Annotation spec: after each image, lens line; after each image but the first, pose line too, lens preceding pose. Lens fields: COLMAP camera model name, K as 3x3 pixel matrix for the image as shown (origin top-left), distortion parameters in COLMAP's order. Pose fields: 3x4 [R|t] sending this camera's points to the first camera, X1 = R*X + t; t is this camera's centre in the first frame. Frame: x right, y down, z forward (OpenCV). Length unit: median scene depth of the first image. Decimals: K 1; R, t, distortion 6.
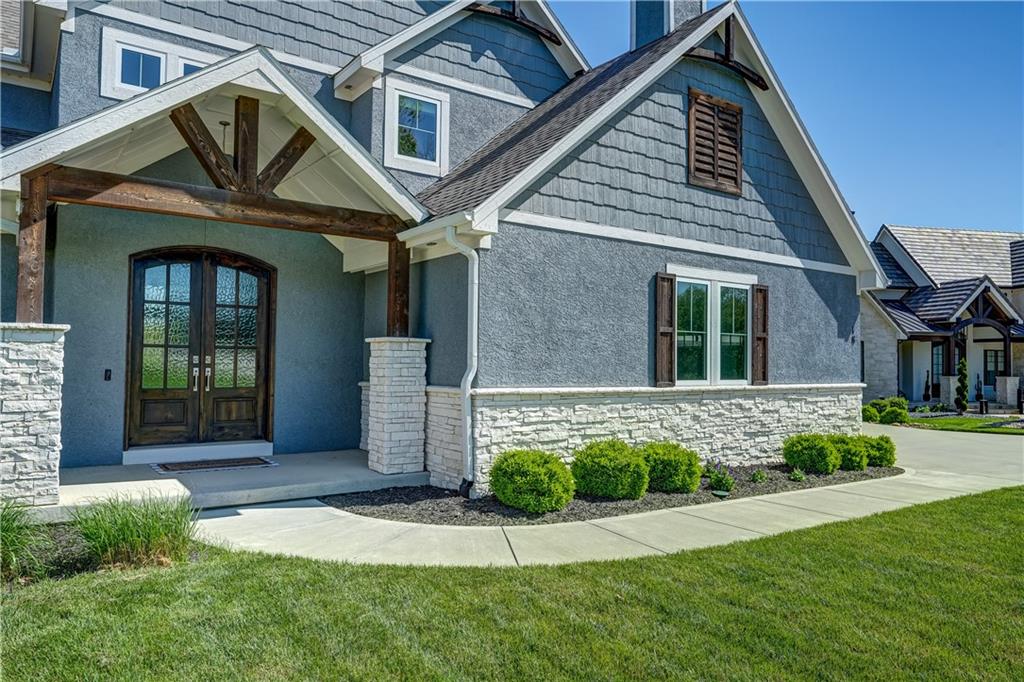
lens RADIAL K [[702.7, 0, 512.0], [0, 702.7, 341.0], [0, 0, 1]] dist [-0.000289, -0.000146]
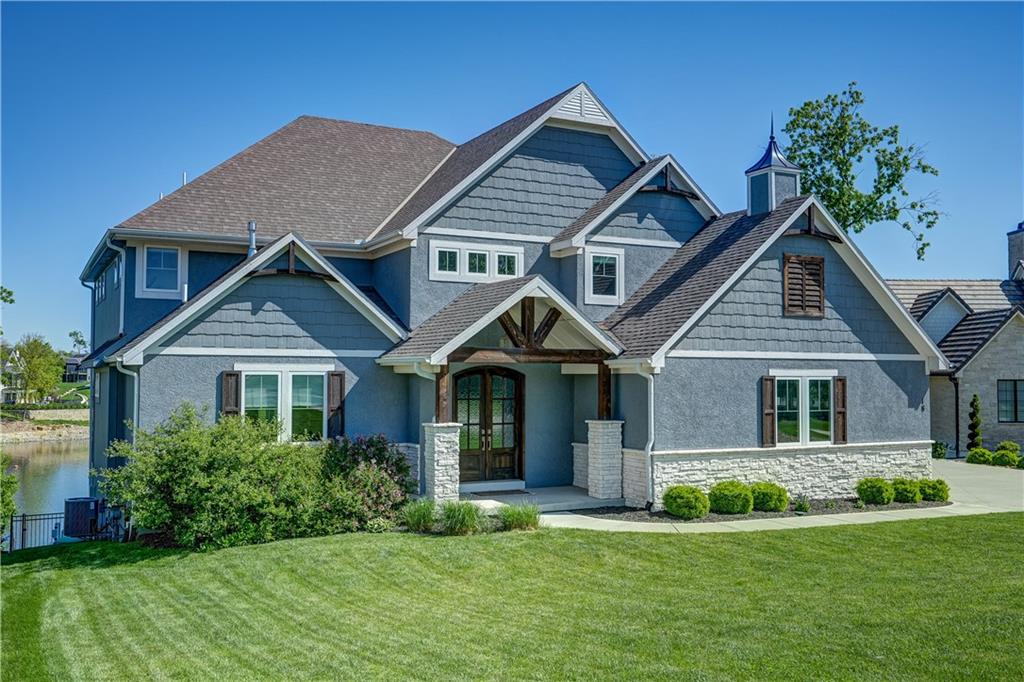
lens RADIAL K [[930.7, 0, 512.0], [0, 930.7, 341.0], [0, 0, 1]] dist [-0.000601, -0.000088]
pose [[0.989848, -0.015040, -0.141329, -0.056051], [0.013358, 0.999828, -0.012838, -0.155167], [0.141498, 0.010820, 0.989879, -1.160971]]
